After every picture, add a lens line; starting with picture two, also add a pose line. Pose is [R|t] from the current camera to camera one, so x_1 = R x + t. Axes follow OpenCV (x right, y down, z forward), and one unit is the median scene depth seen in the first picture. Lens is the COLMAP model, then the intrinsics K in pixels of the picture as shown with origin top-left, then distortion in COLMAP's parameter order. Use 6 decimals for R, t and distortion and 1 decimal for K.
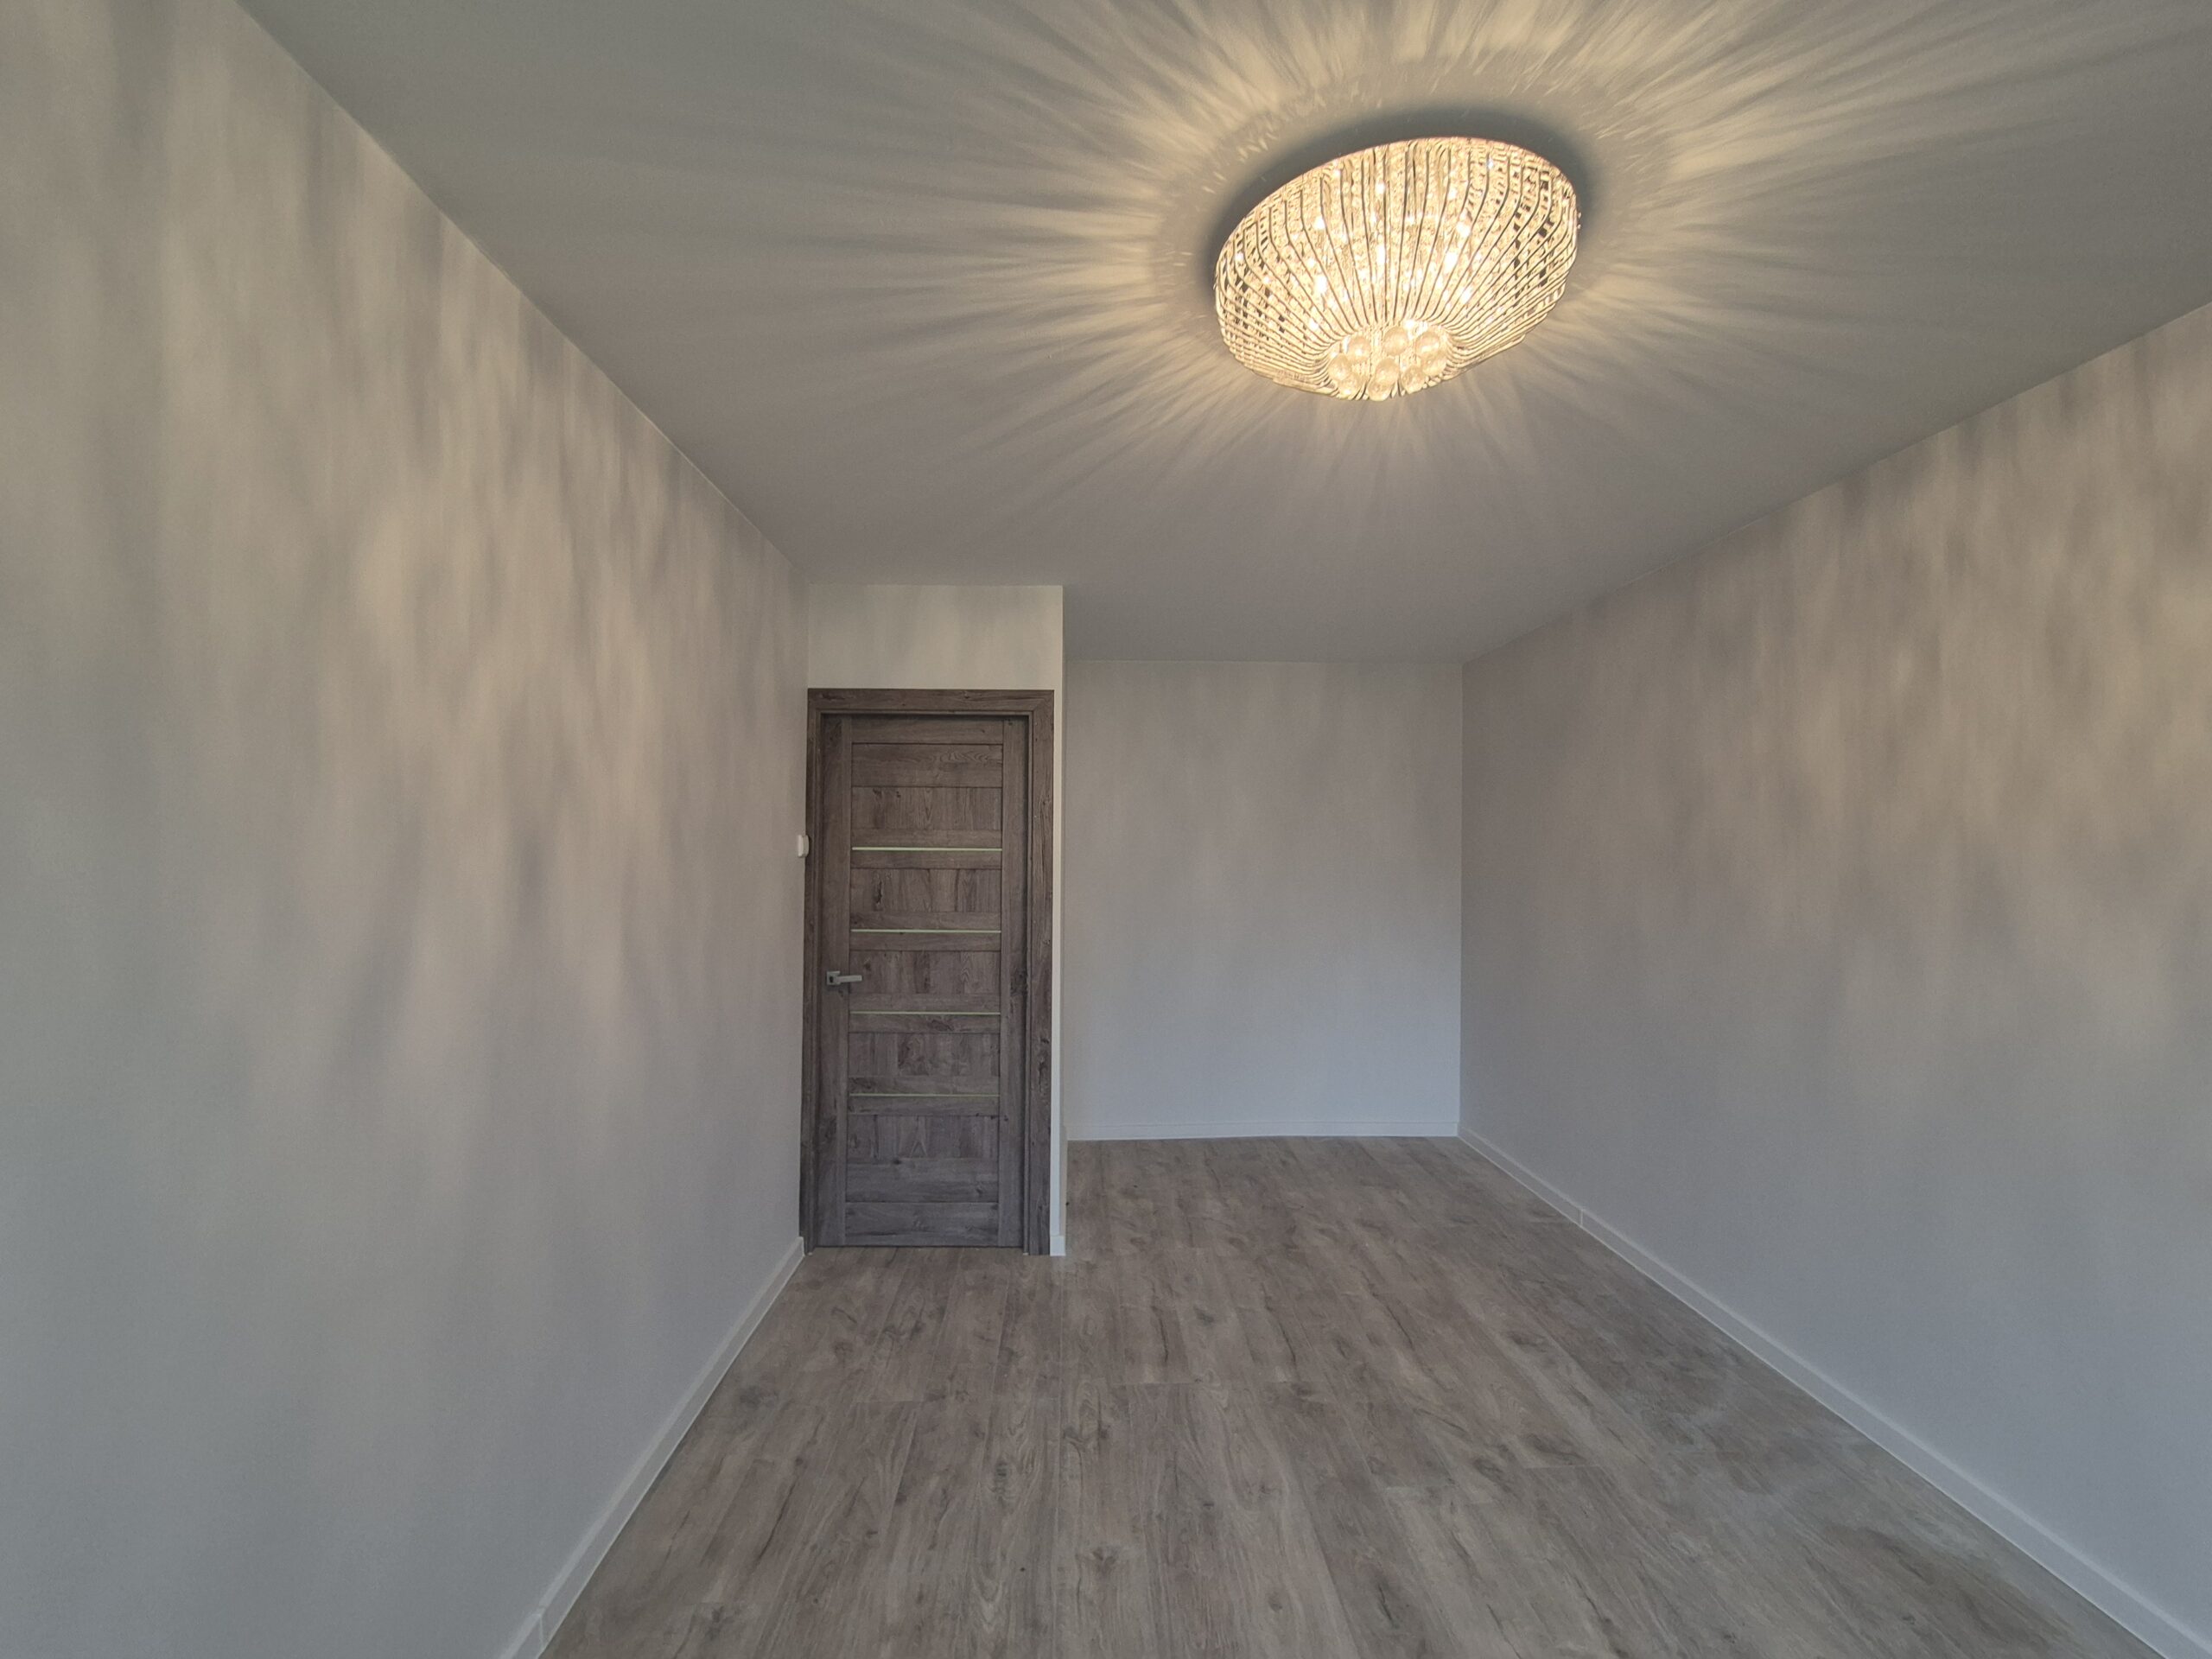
lens RADIAL K [[911.4, 0, 1106.8], [0, 911.4, 839.6], [0, 0, 1]] dist [-0.000657, 0.000722]
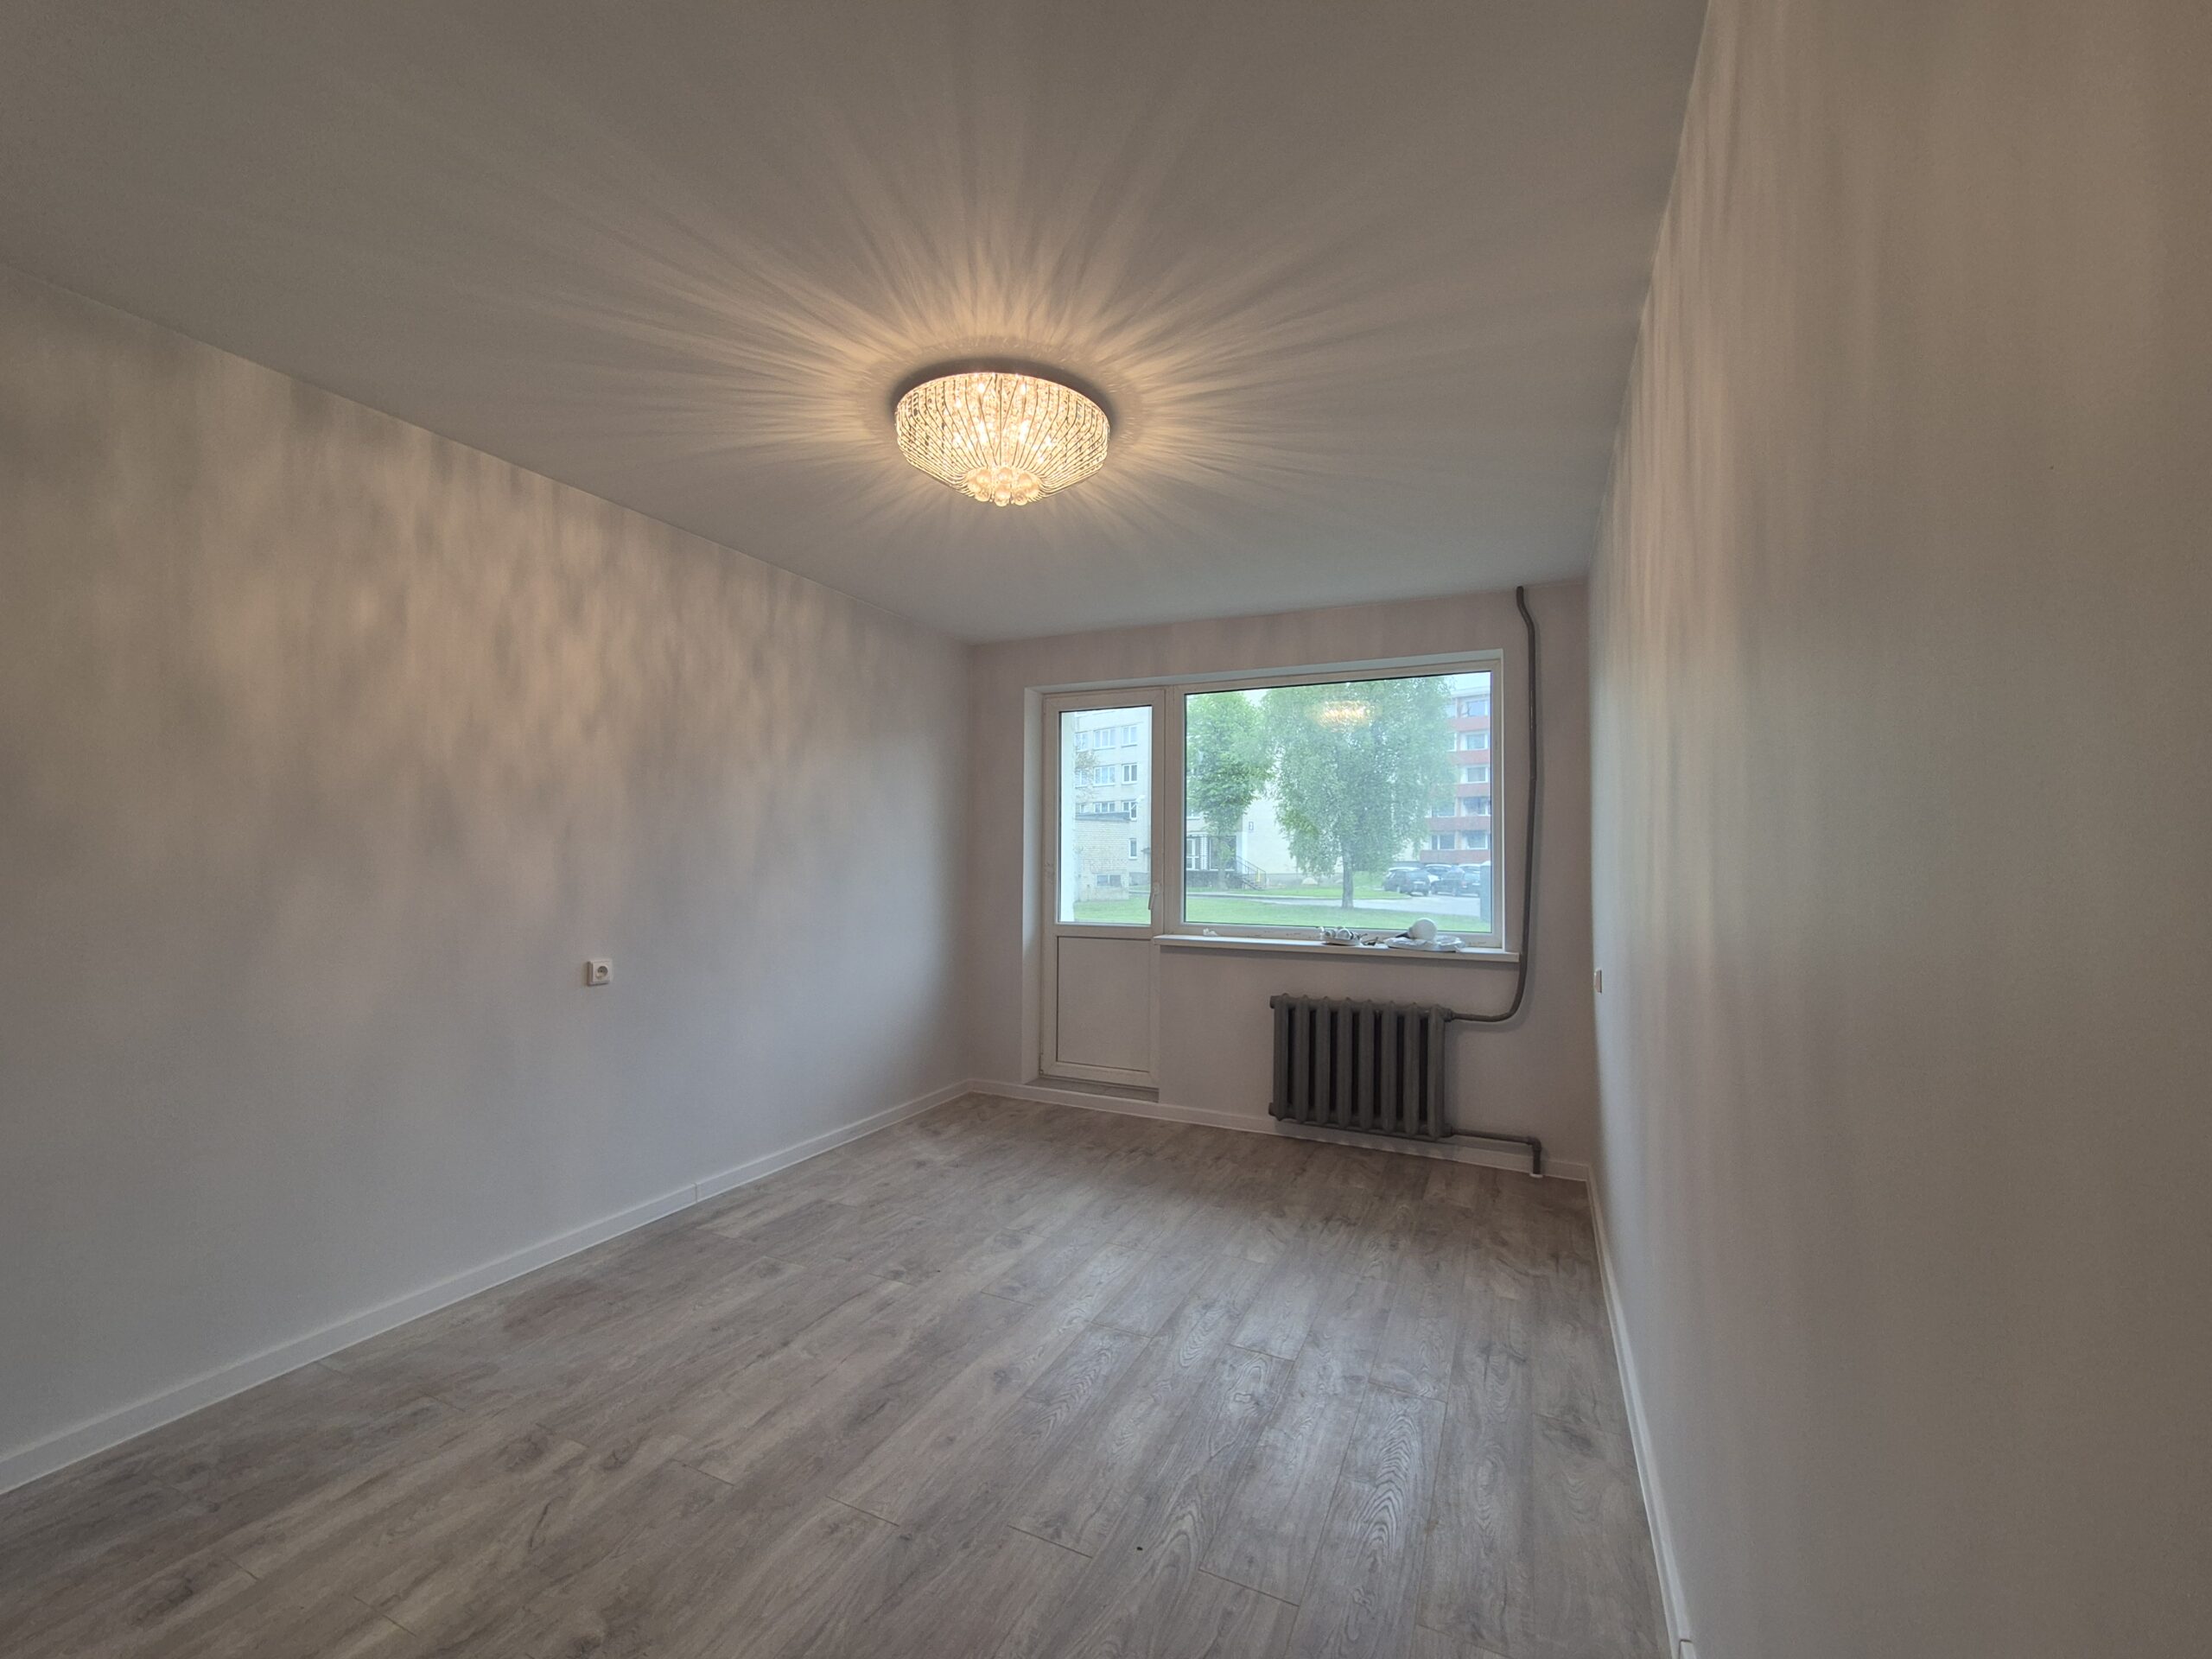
lens RADIAL K [[911.4, 0, 1107.5], [0, 911.4, 835.6], [0, 0, 1]] dist [-0.000657, 0.000722]
pose [[-0.890662, -0.004318, 0.454646, -0.434304], [-0.020102, 0.999351, -0.029889, 0.104099], [-0.454222, -0.035761, -0.890170, 1.688978]]
